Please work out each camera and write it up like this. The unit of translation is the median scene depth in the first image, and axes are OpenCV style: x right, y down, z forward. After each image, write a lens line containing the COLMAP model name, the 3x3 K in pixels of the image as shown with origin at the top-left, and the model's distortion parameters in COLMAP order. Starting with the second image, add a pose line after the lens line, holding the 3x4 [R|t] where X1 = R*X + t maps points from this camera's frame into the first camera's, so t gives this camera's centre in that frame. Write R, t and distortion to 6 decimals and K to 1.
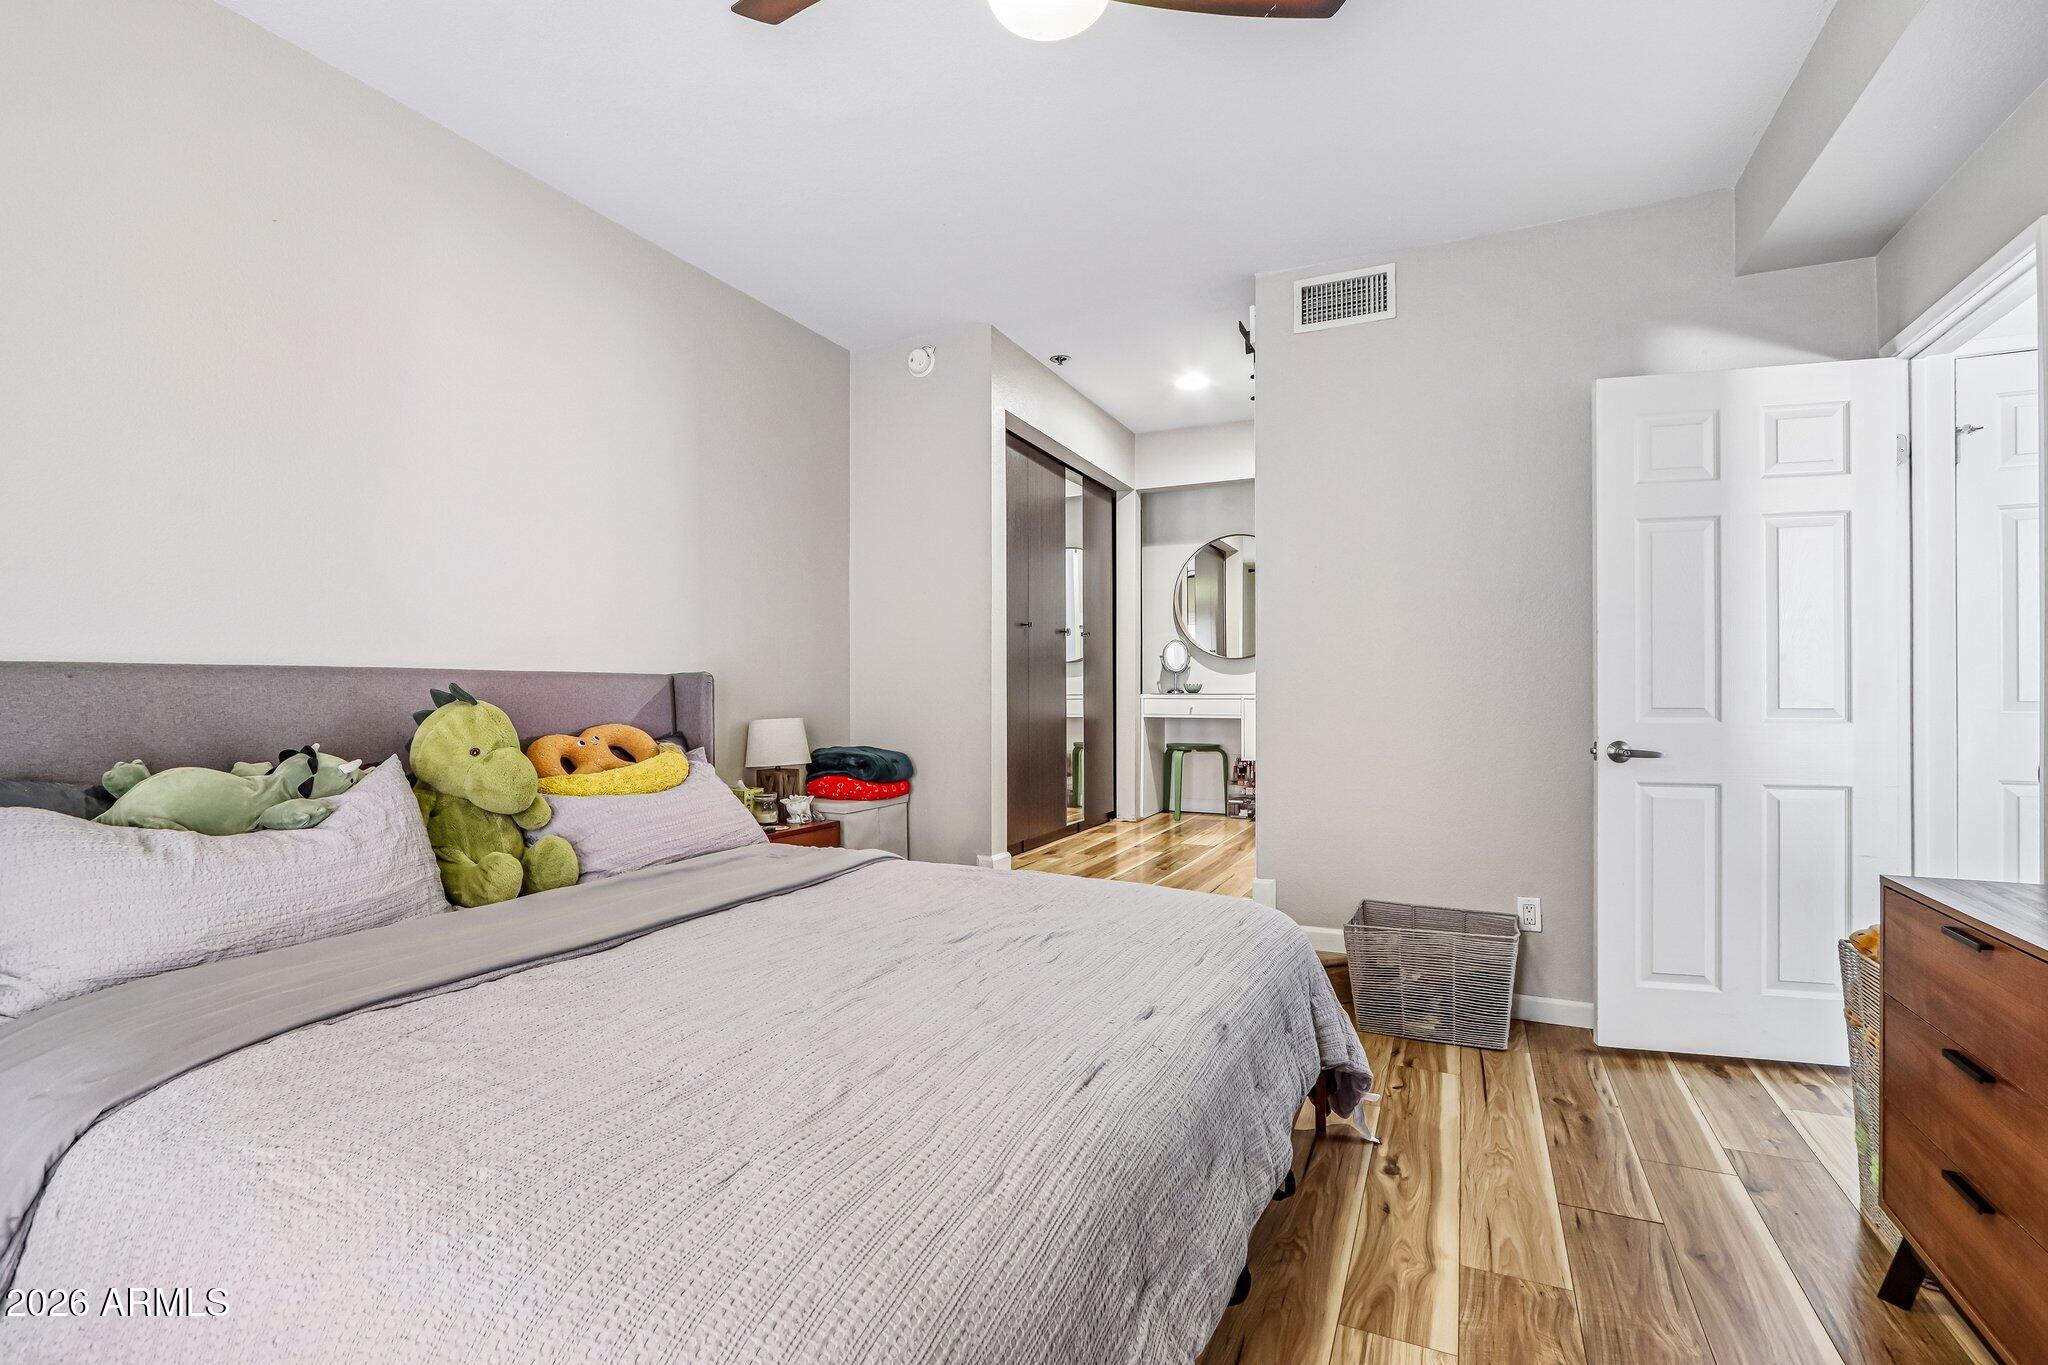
lens RADIAL K [[948.2, 0, 1011.8], [0, 948.2, 686.7], [0, 0, 1]] dist [0.000689, 0.000035]
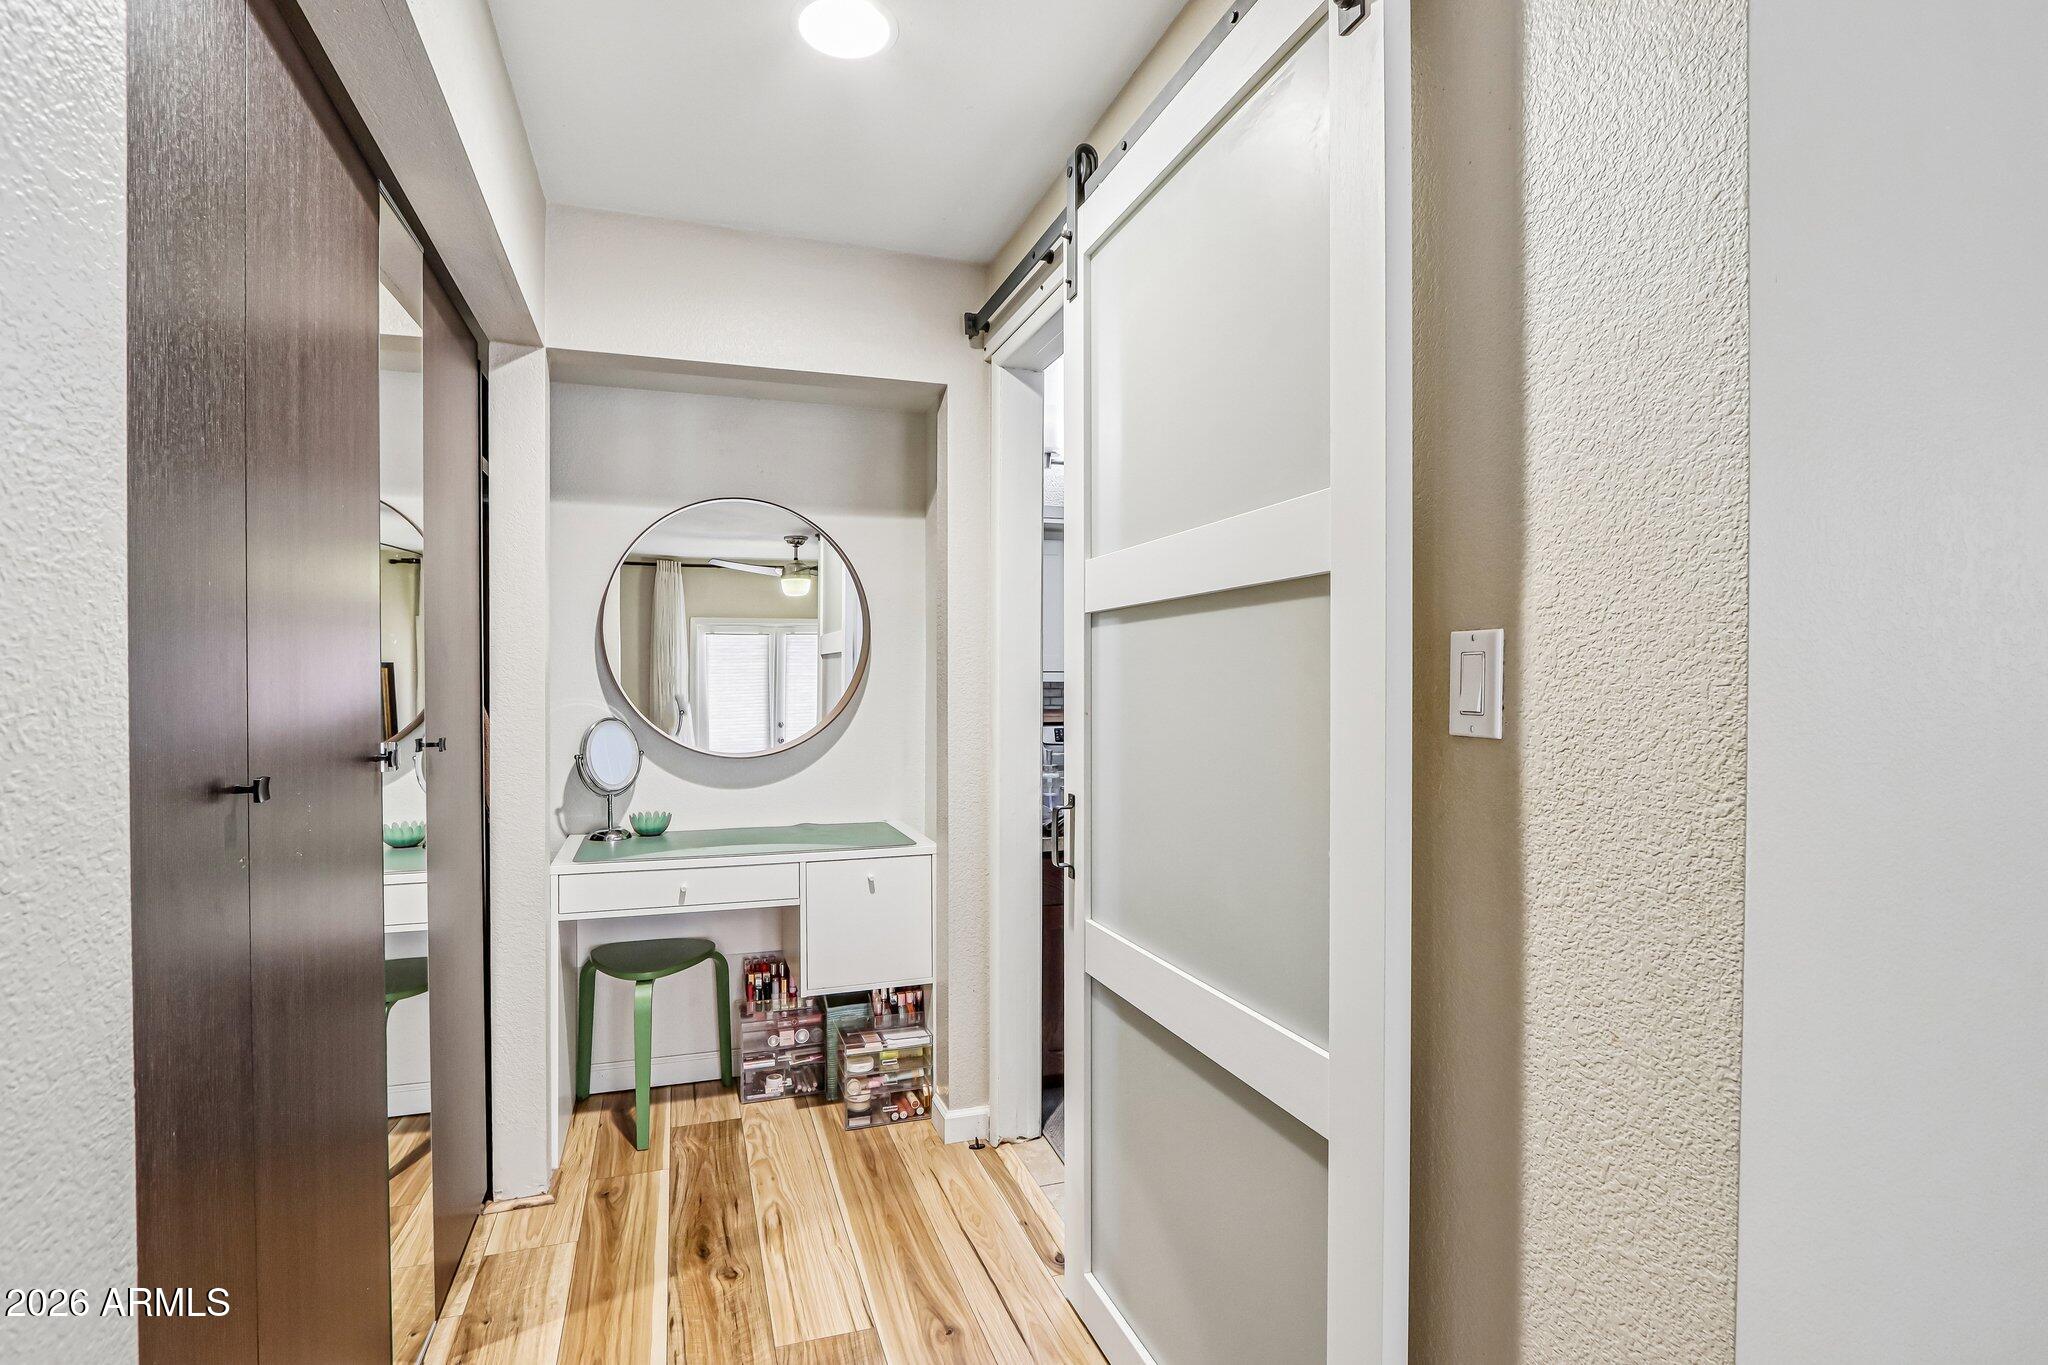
lens RADIAL K [[969.1, 0, 976.4], [0, 969.1, 683.0], [0, 0, 1]] dist [-0.006880, 0.000987]
pose [[0.728617, -0.010013, 0.684848, -0.013985], [0.001577, 0.999915, 0.012941, -0.092413], [-0.684920, -0.008349, 0.728571, 0.725730]]
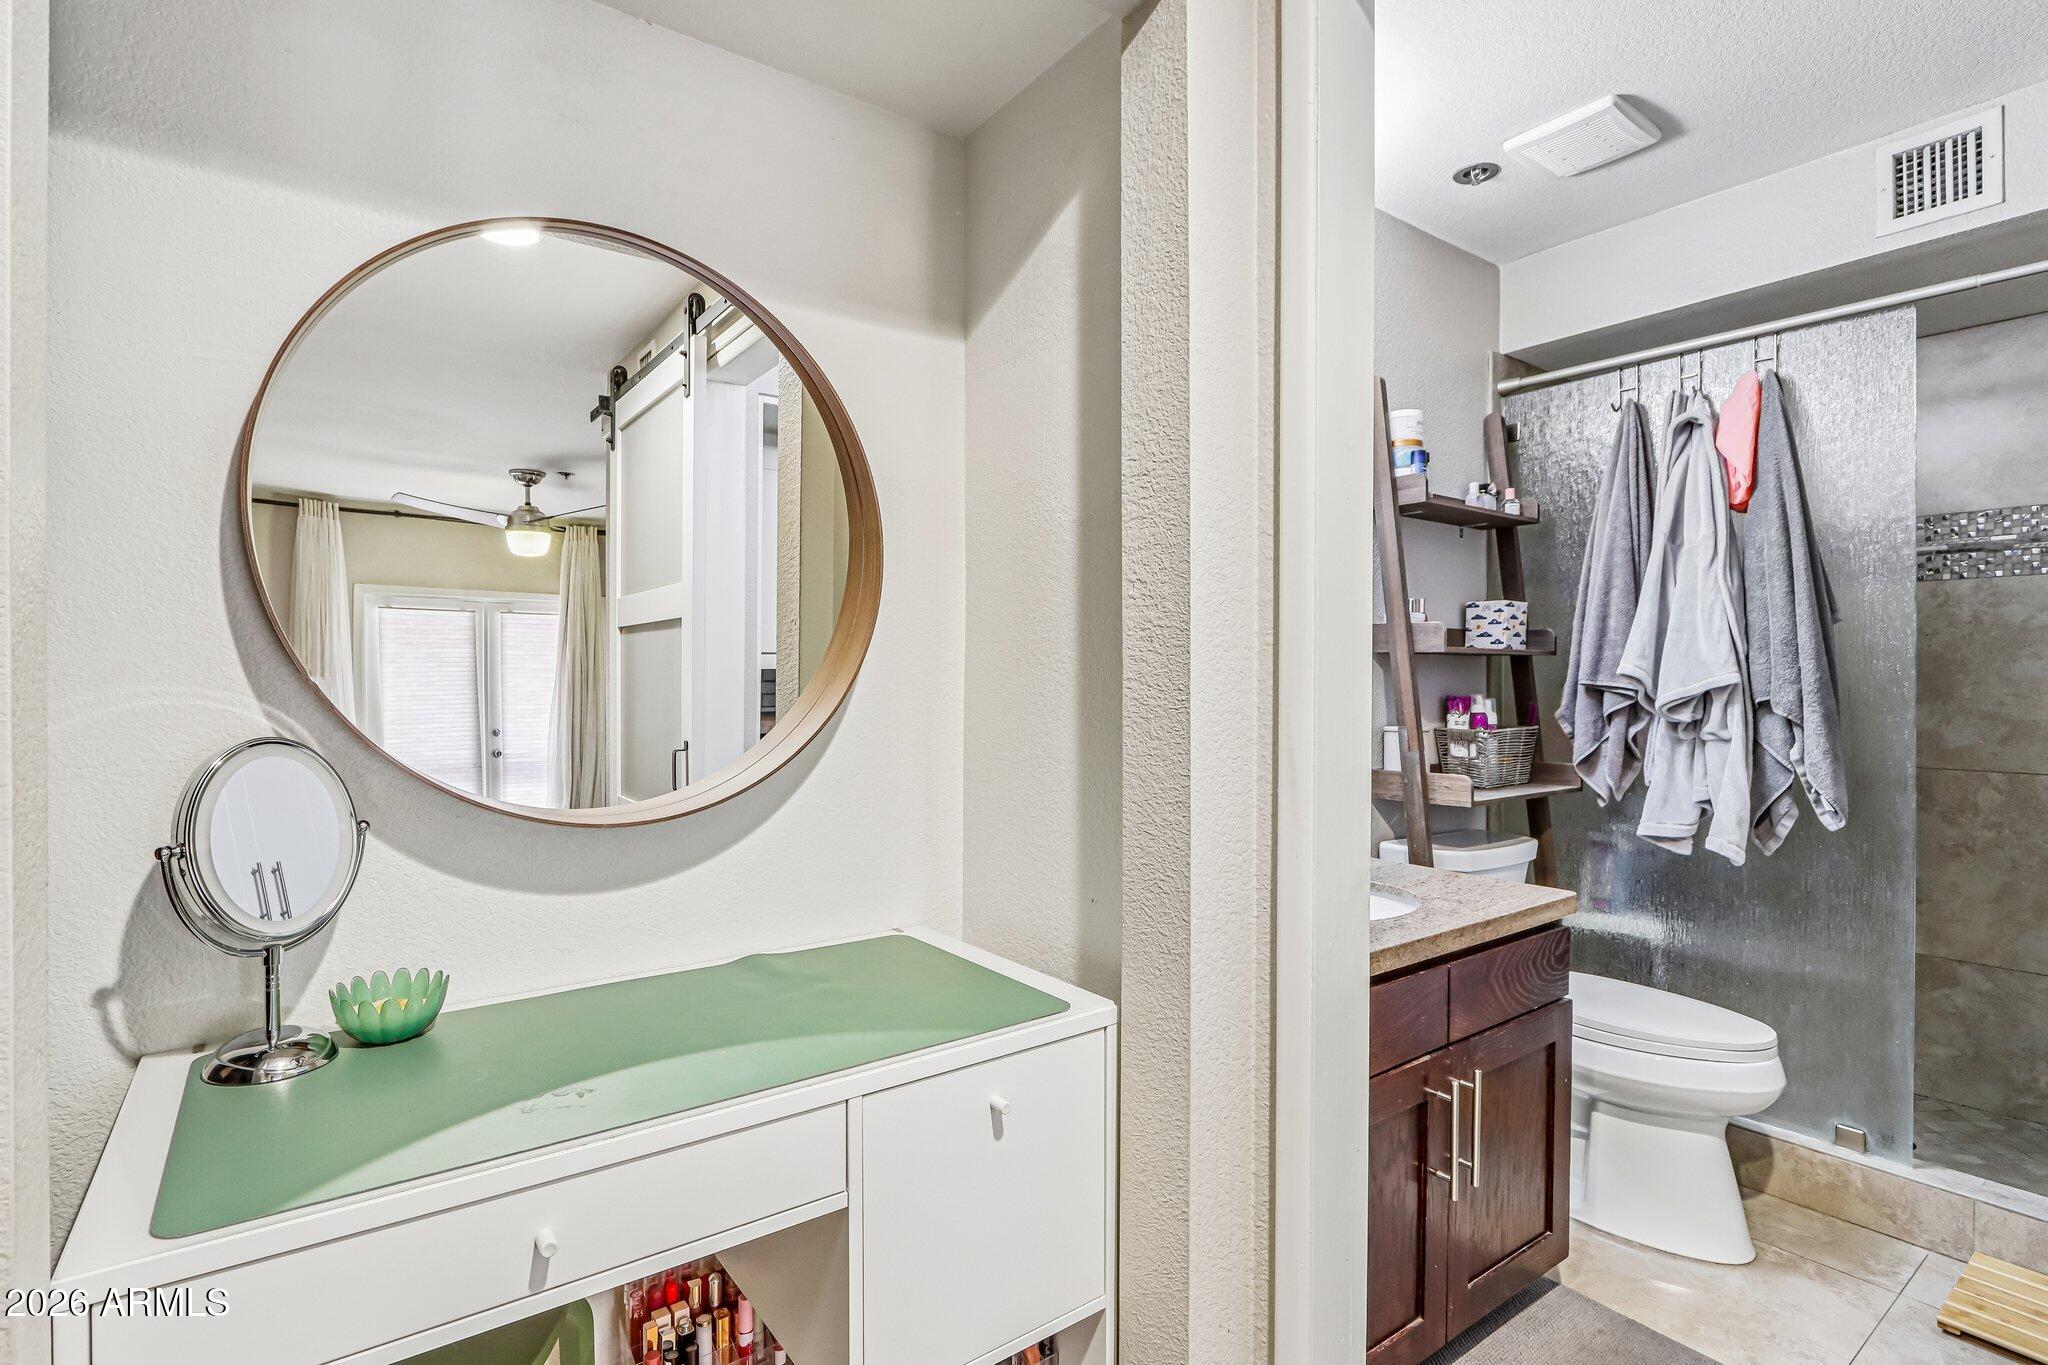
lens RADIAL K [[969.1, 0, 976.4], [0, 969.1, 683.0], [0, 0, 1]] dist [-0.006880, 0.000987]
pose [[0.484559, -0.009788, 0.874704, 0.113499], [-0.001953, 0.999923, 0.012270, -0.079444], [-0.874756, -0.007654, 0.484503, 1.063161]]
